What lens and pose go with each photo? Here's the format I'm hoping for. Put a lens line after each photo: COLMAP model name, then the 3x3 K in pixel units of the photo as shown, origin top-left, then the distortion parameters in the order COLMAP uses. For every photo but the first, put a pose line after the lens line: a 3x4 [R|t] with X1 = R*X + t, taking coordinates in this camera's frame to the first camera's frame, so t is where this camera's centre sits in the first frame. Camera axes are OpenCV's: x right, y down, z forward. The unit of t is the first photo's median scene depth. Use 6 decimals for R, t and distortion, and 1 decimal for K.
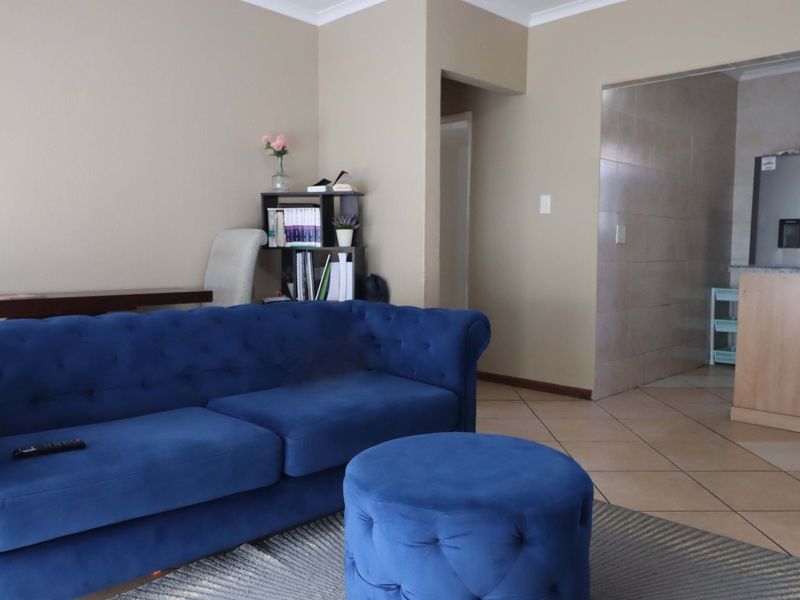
lens RADIAL K [[677.1, 0, 400.0], [0, 677.1, 300.0], [0, 0, 1]] dist [0.001955, -0.005327]
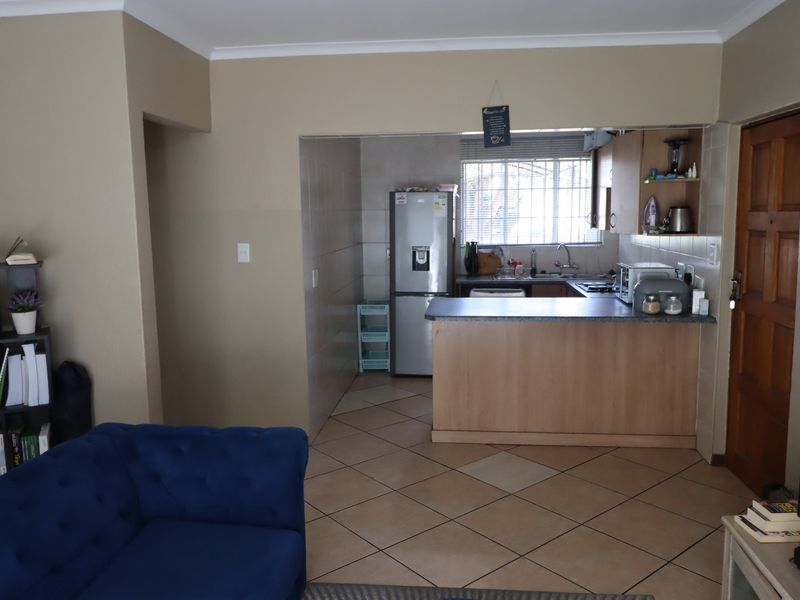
lens RADIAL K [[646.5, 0, 400.0], [0, 646.5, 300.0], [0, 0, 1]] dist [-0.001294, 0.004675]
pose [[0.779377, -0.100512, 0.618440, -0.195785], [0.066149, 0.994732, 0.078306, -0.141510], [-0.623053, -0.020121, 0.781921, 0.161953]]
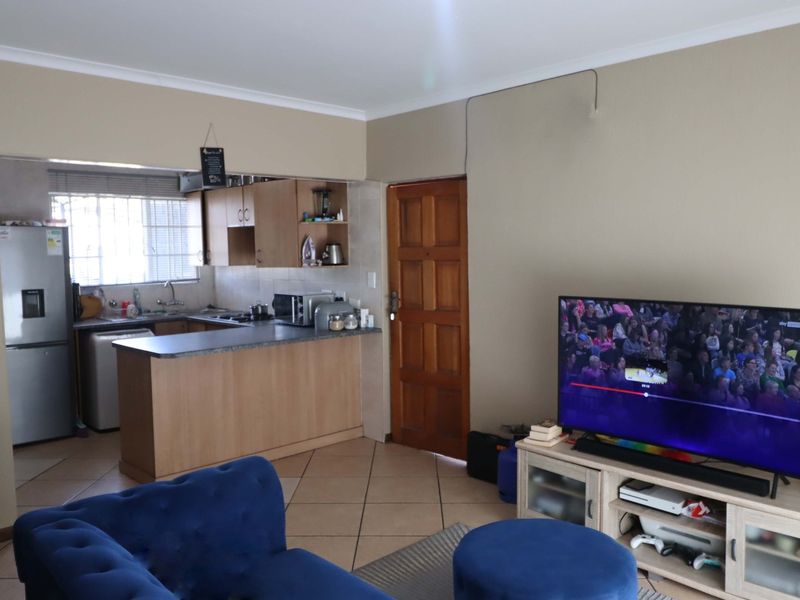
lens RADIAL K [[677.1, 0, 400.0], [0, 677.1, 300.0], [0, 0, 1]] dist [0.001955, -0.005327]
pose [[0.021336, -0.085074, 0.996146, -0.512902], [0.091093, 0.992394, 0.082803, -0.166196], [-0.995614, 0.088975, 0.028924, 0.509450]]
